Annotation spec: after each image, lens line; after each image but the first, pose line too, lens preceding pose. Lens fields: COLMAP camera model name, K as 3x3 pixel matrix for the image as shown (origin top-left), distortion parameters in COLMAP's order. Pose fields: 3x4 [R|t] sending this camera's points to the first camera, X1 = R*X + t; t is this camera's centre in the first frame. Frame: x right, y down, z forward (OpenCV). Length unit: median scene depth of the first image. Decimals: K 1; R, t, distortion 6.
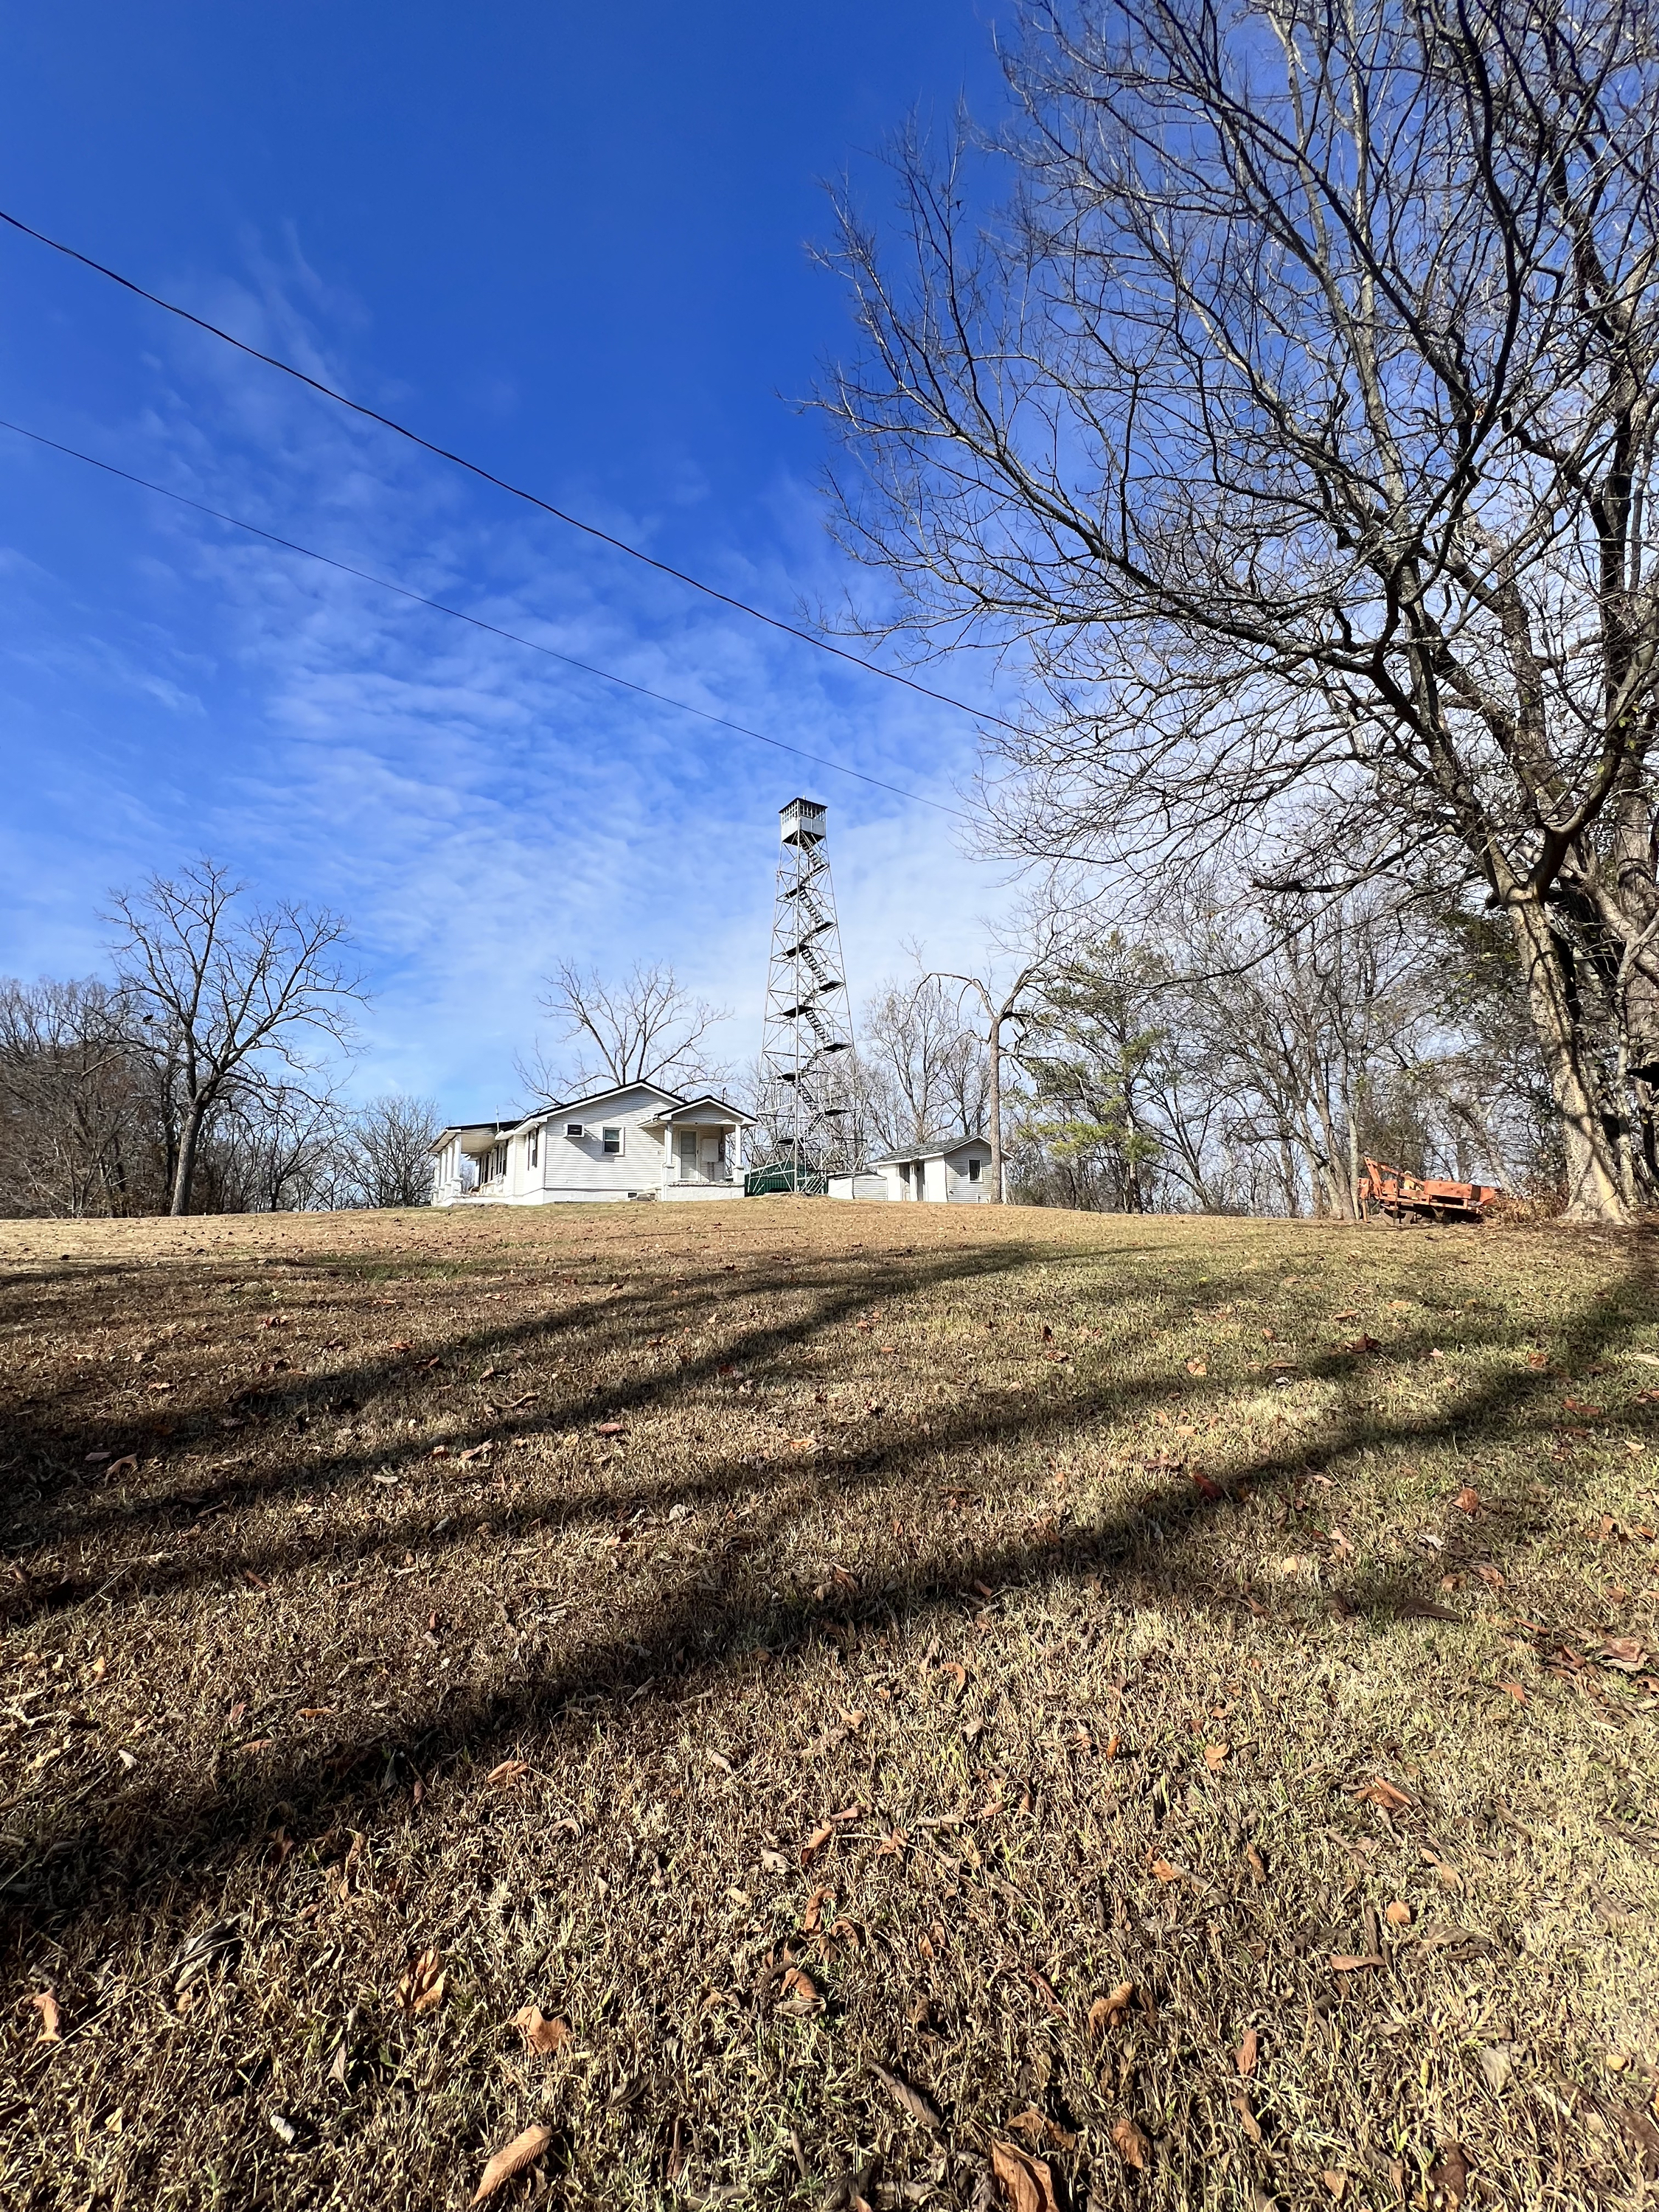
lens RADIAL K [[888.3, 0, 829.1], [0, 888.3, 1105.9], [0, 0, 1]] dist [-0.000023, 0.000000]
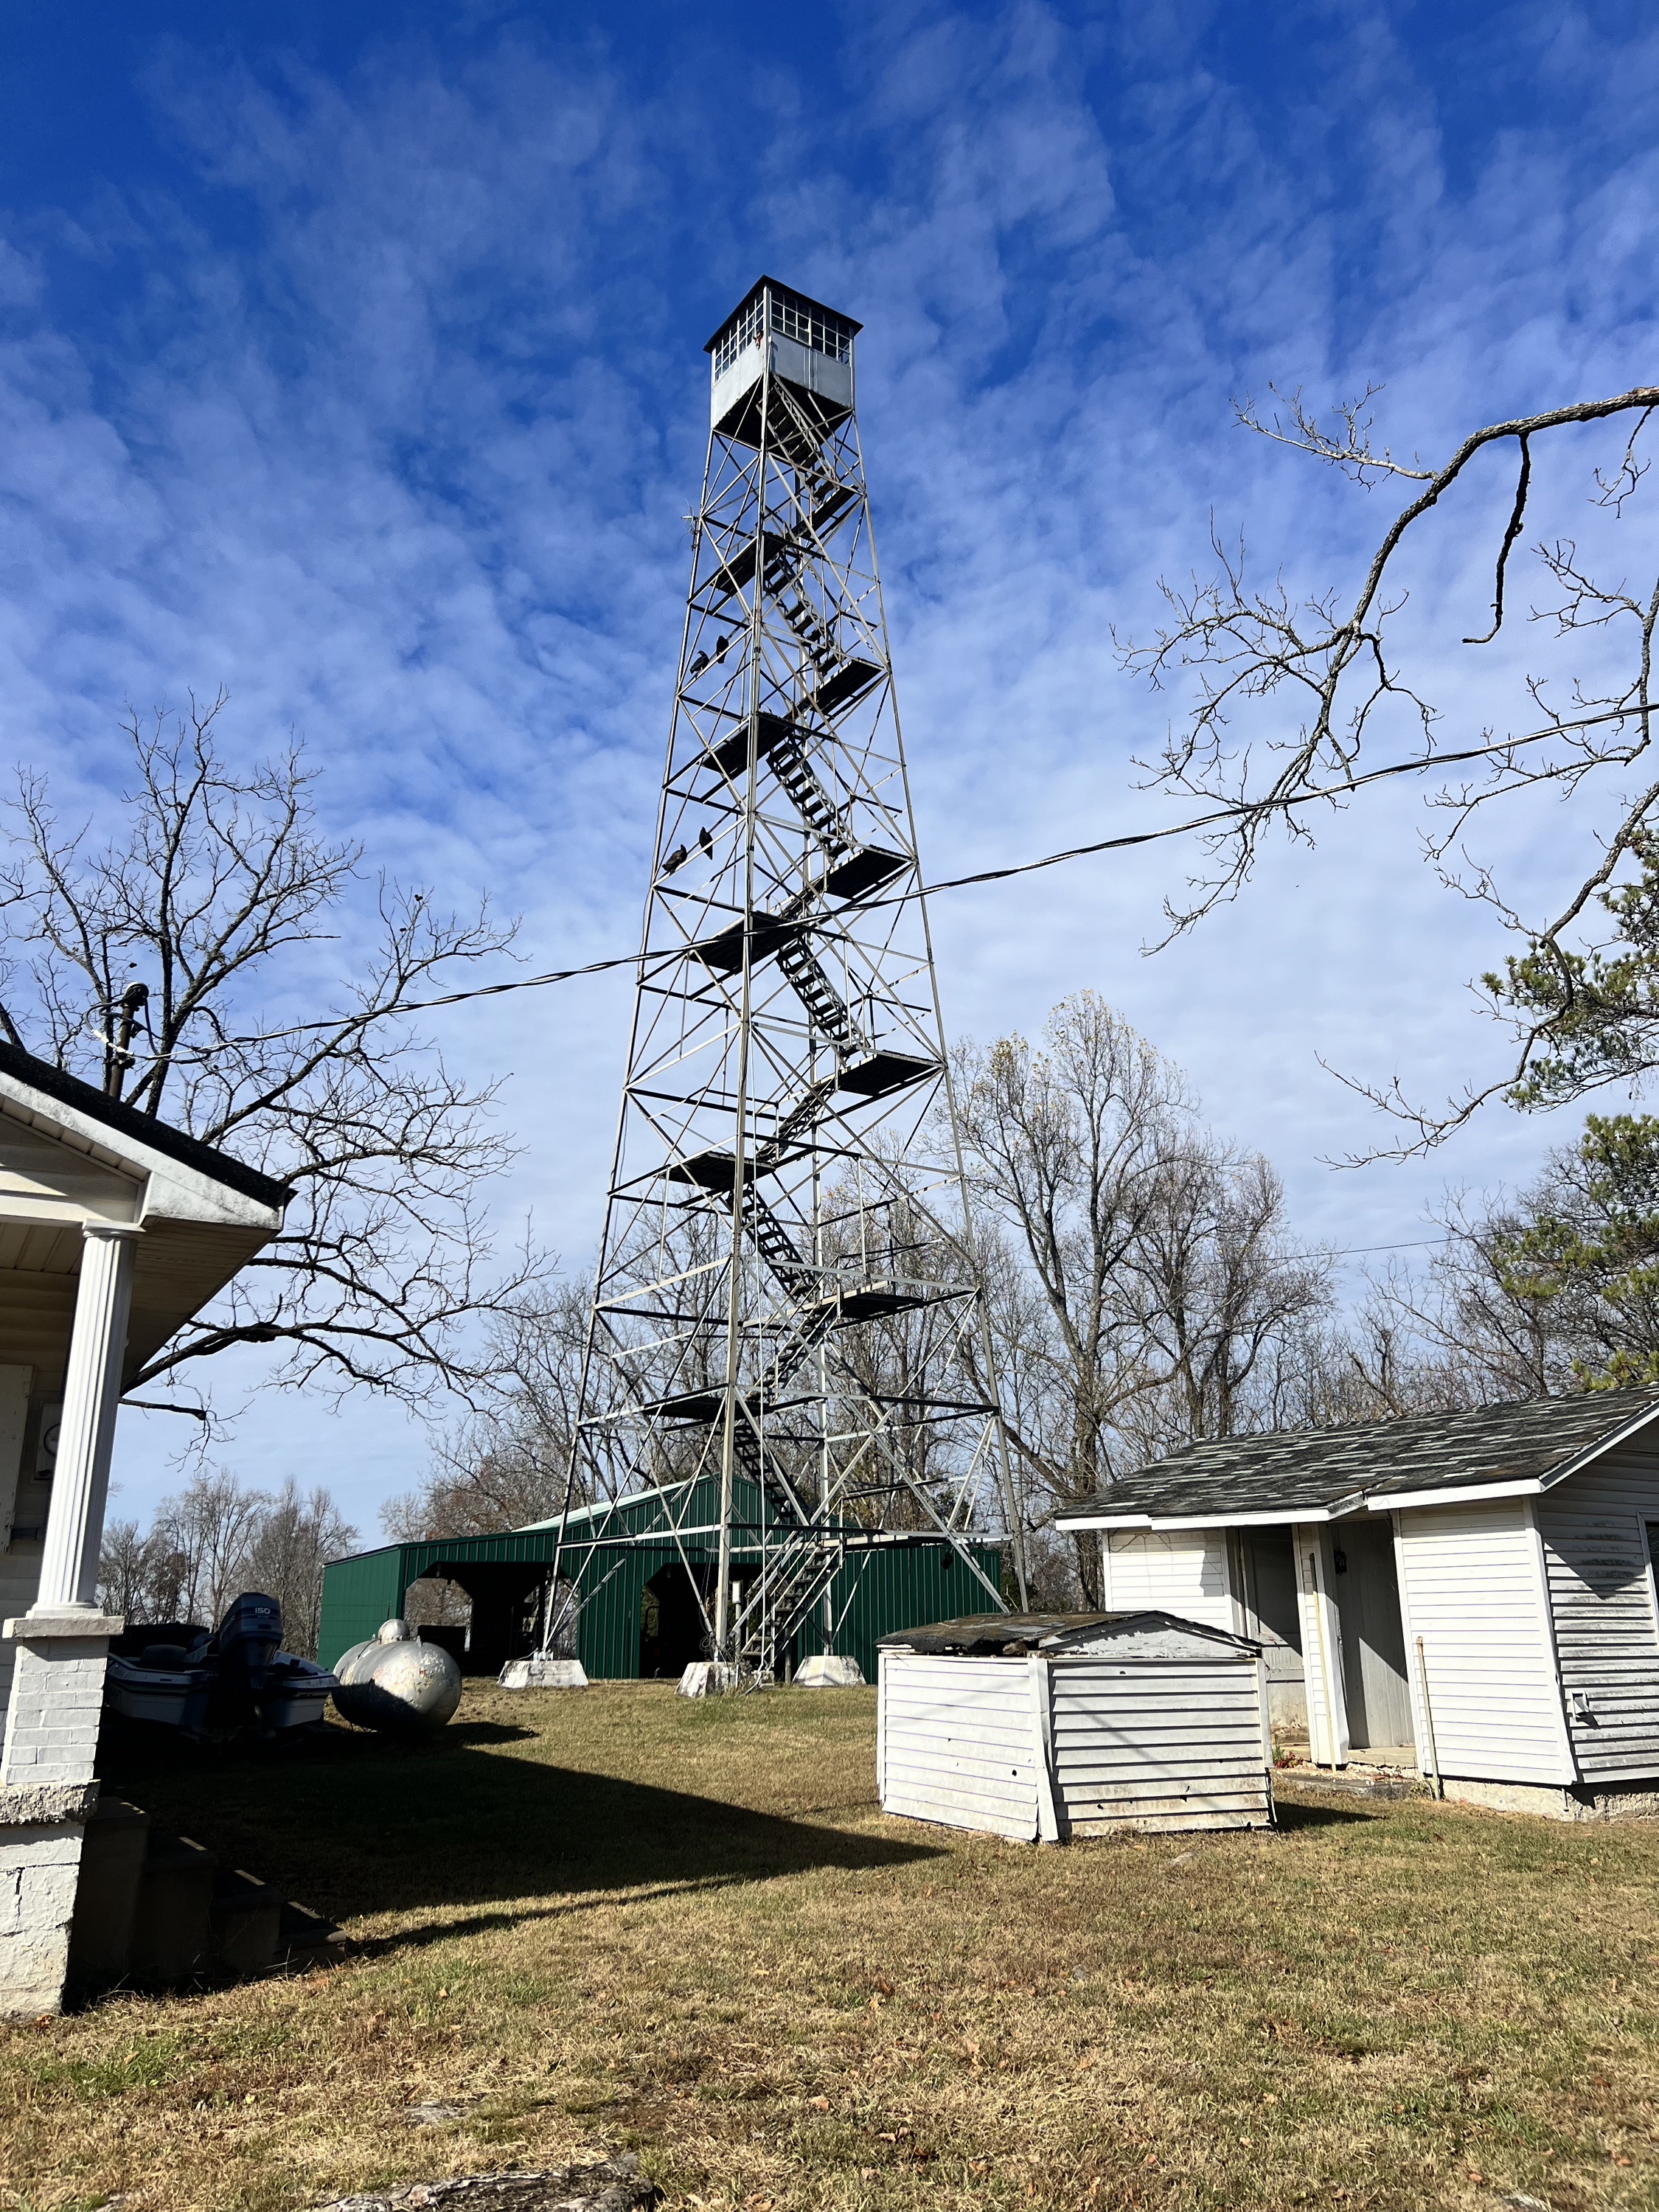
lens RADIAL K [[1665.0, 0, 828.3], [0, 1665.0, 1105.7], [0, 0, 1]] dist [-0.000175, -0.000135]
pose [[0.999878, 0.011455, -0.010609, -0.004051], [-0.012852, 0.989691, -0.142642, 0.020143], [0.008865, 0.142761, 0.989717, 0.482260]]
